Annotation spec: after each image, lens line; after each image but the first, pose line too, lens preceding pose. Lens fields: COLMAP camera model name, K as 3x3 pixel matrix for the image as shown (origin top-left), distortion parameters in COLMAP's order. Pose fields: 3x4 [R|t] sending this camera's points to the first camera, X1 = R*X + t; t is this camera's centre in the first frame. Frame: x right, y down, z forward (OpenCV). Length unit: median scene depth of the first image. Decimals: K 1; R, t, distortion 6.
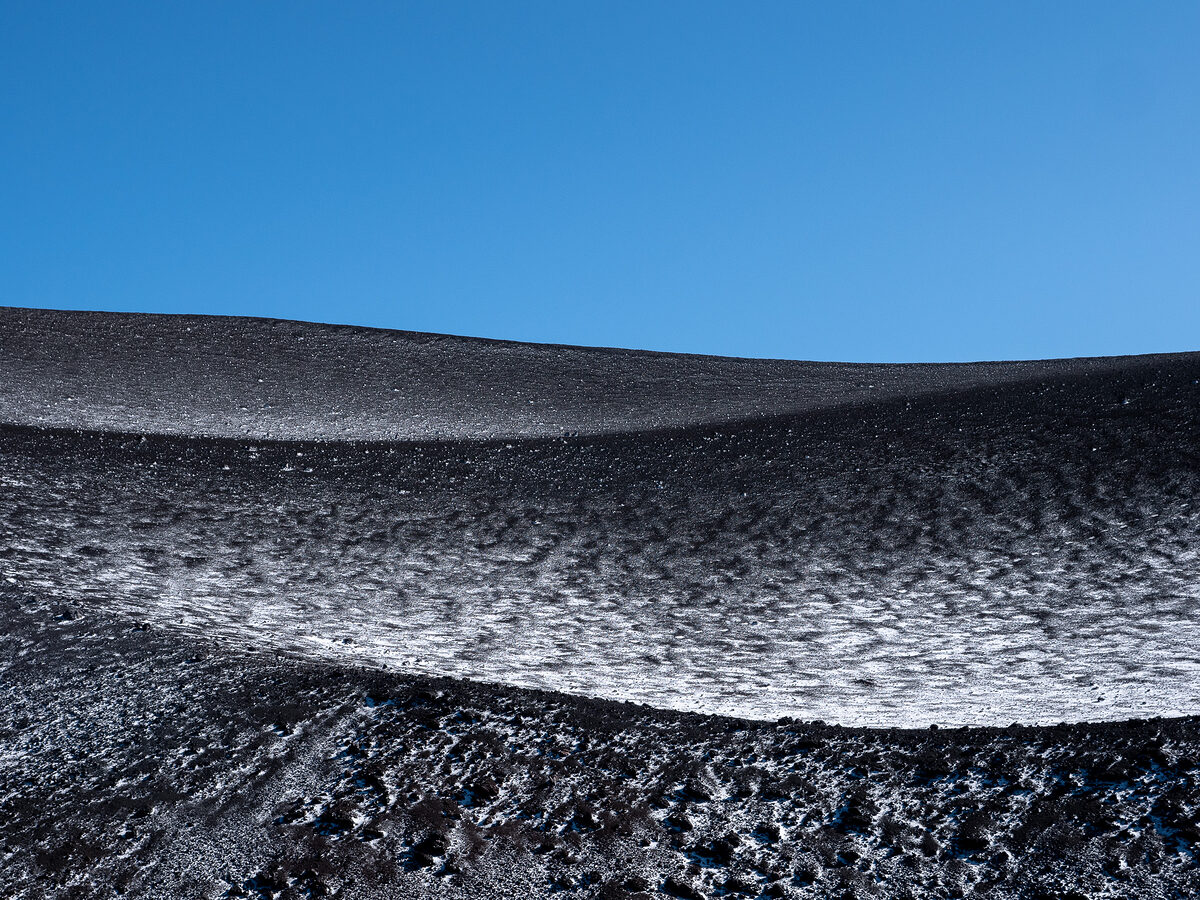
lens RADIAL K [[2282.7, 0, 568.0], [0, 2282.7, 447.7], [0, 0, 1]] dist [0.075049, 0.336778]
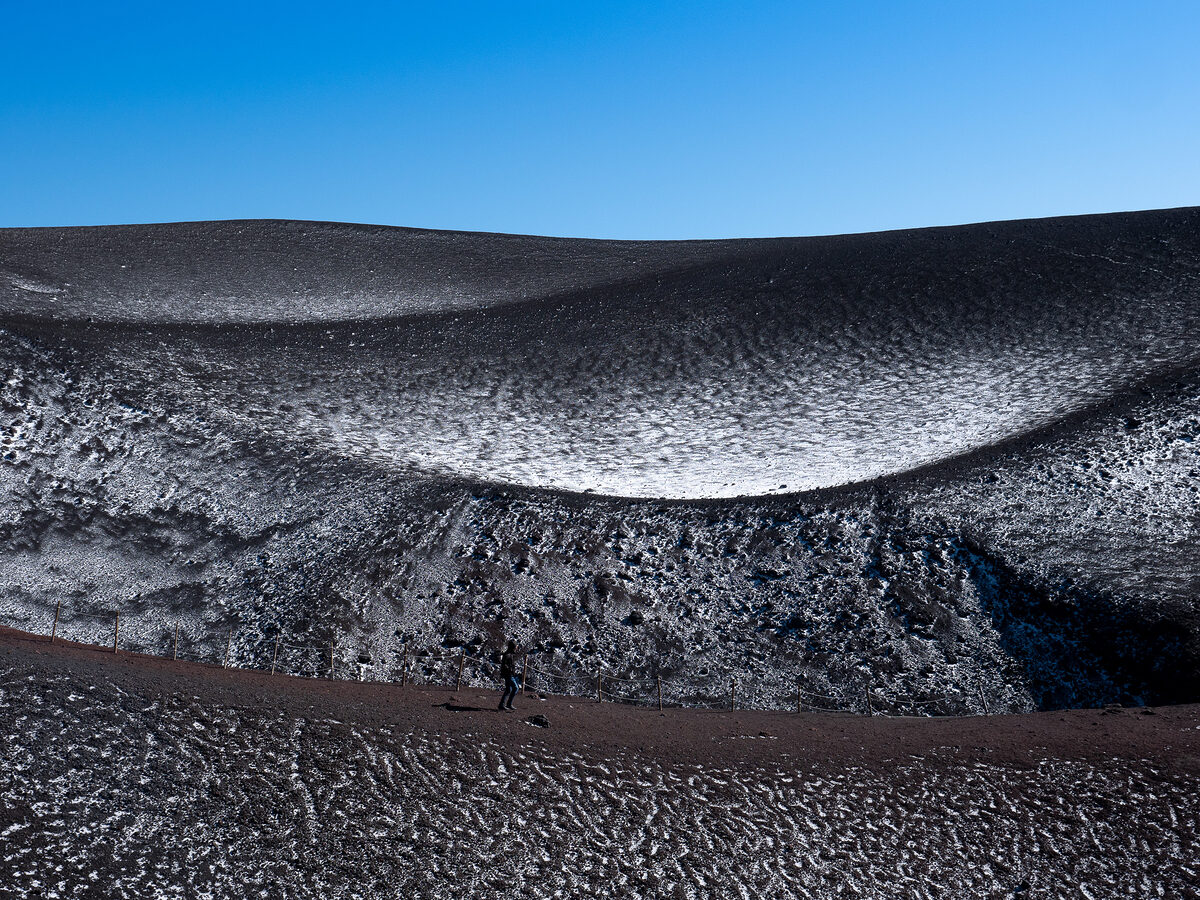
lens RADIAL K [[2282.7, 0, 568.0], [0, 2282.7, 447.7], [0, 0, 1]] dist [0.075049, 0.336778]
pose [[0.983406, -0.051695, 0.173894, -0.324351], [0.014671, 0.978063, 0.207792, -0.347219], [-0.180822, -0.201793, 0.962592, -1.031591]]
